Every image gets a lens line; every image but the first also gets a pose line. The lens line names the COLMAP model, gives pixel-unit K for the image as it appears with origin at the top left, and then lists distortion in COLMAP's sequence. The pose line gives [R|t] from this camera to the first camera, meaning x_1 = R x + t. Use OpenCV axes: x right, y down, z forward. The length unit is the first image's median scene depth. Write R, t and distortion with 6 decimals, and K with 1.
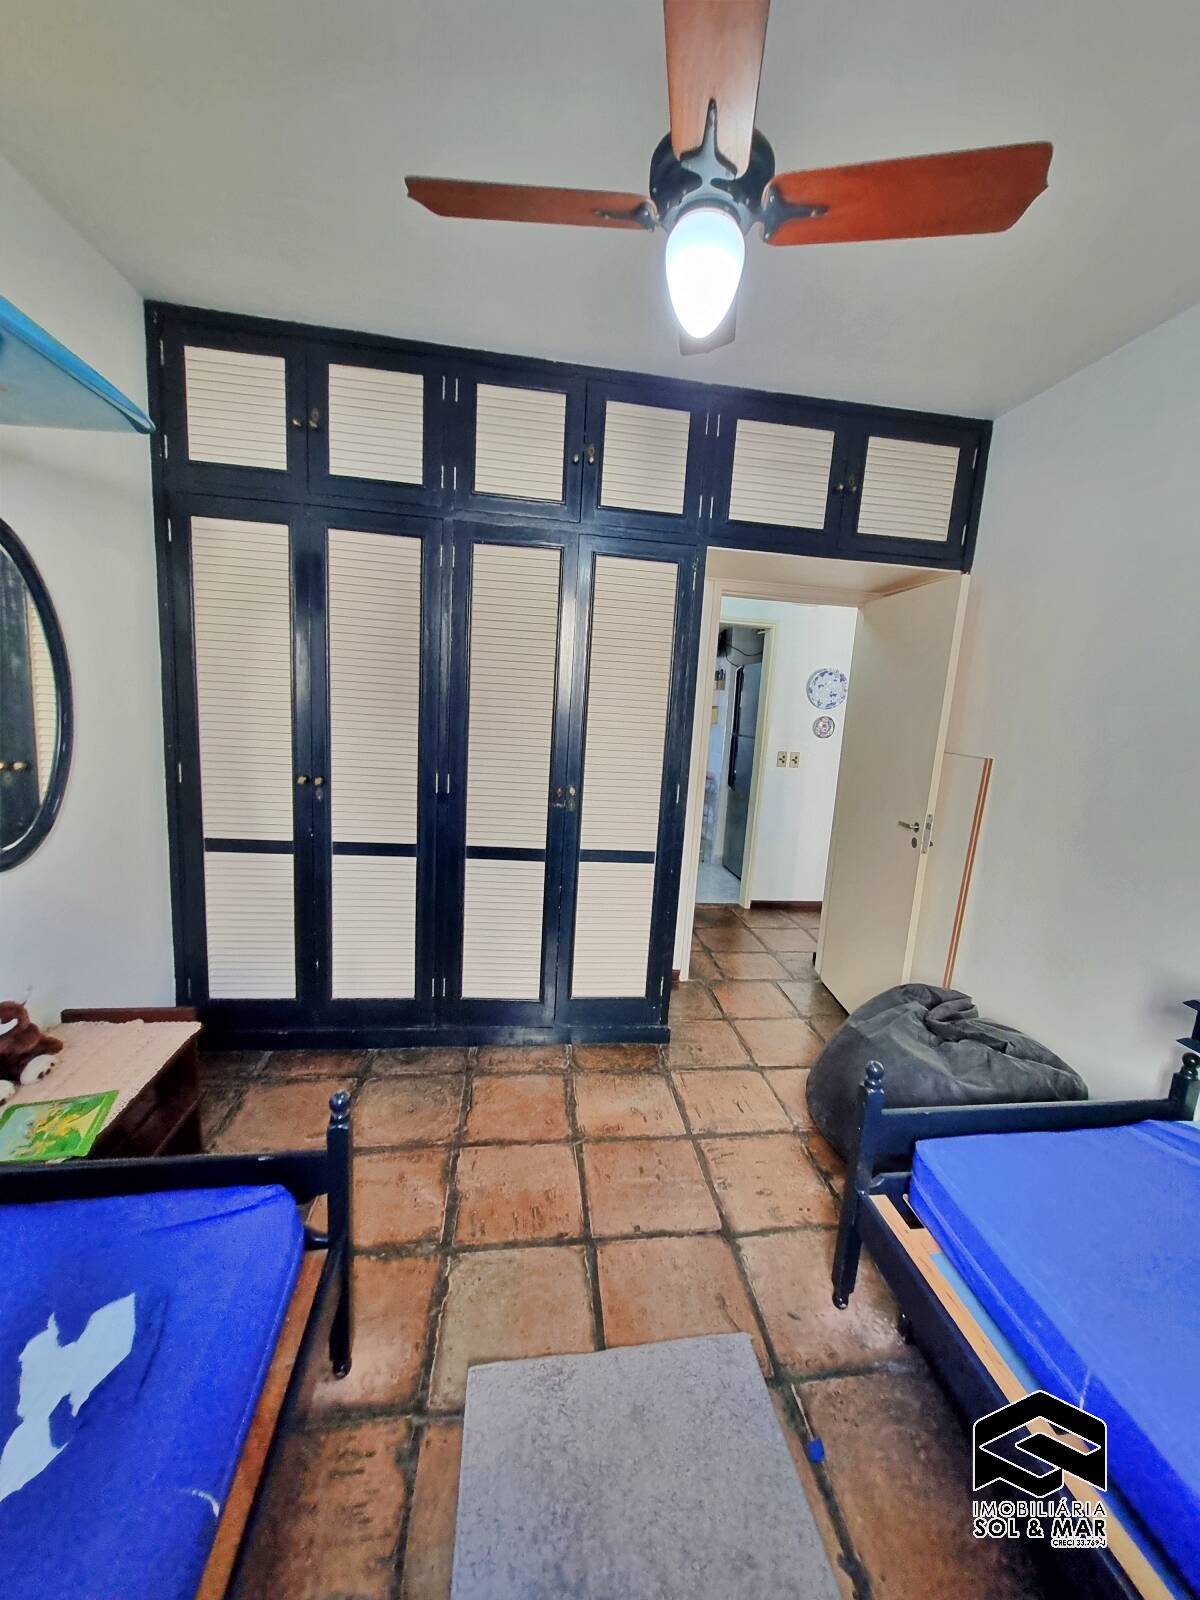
lens RADIAL K [[631.7, 0, 619.2], [0, 631.7, 796.6], [0, 0, 1]] dist [0.002979, -0.000116]
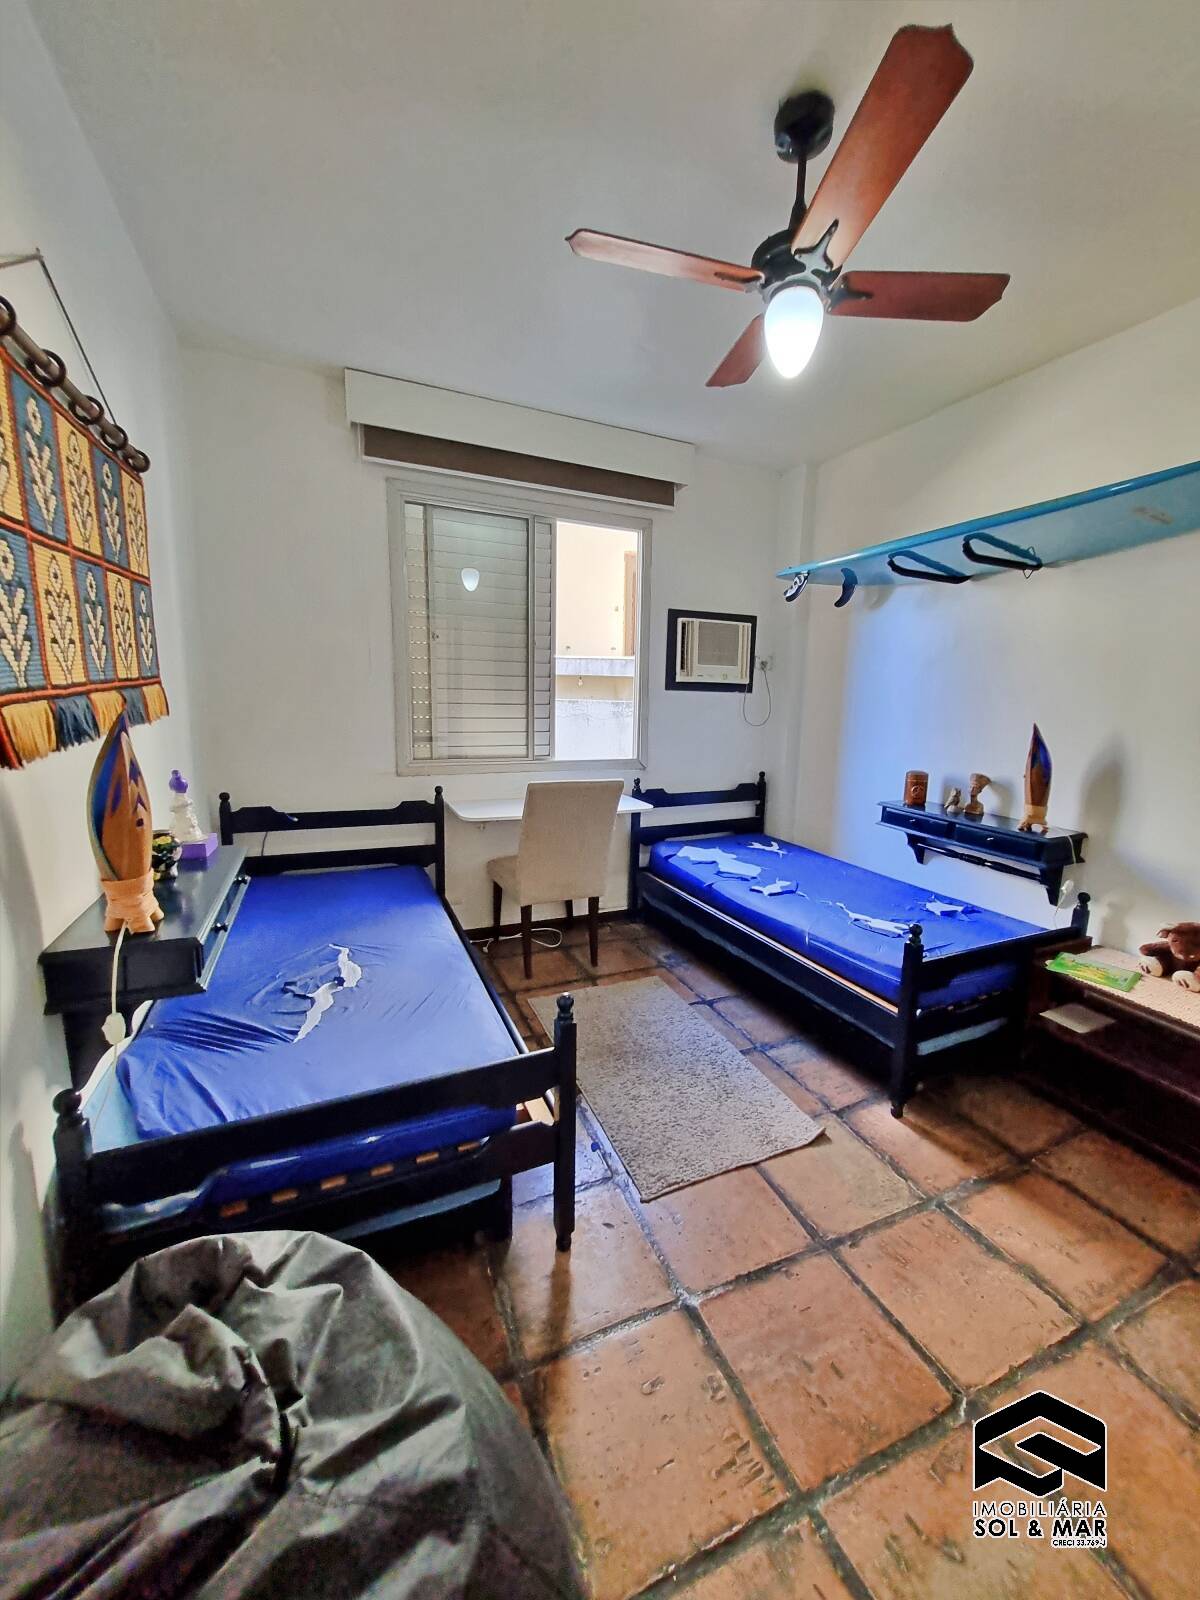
lens RADIAL K [[631.7, 0, 619.2], [0, 631.7, 796.6], [0, 0, 1]] dist [0.002979, -0.000116]
pose [[-0.960071, -0.036528, -0.277361, 0.513425], [-0.119710, 0.949725, 0.289294, -0.148063], [0.252850, 0.310946, -0.916177, 1.544260]]
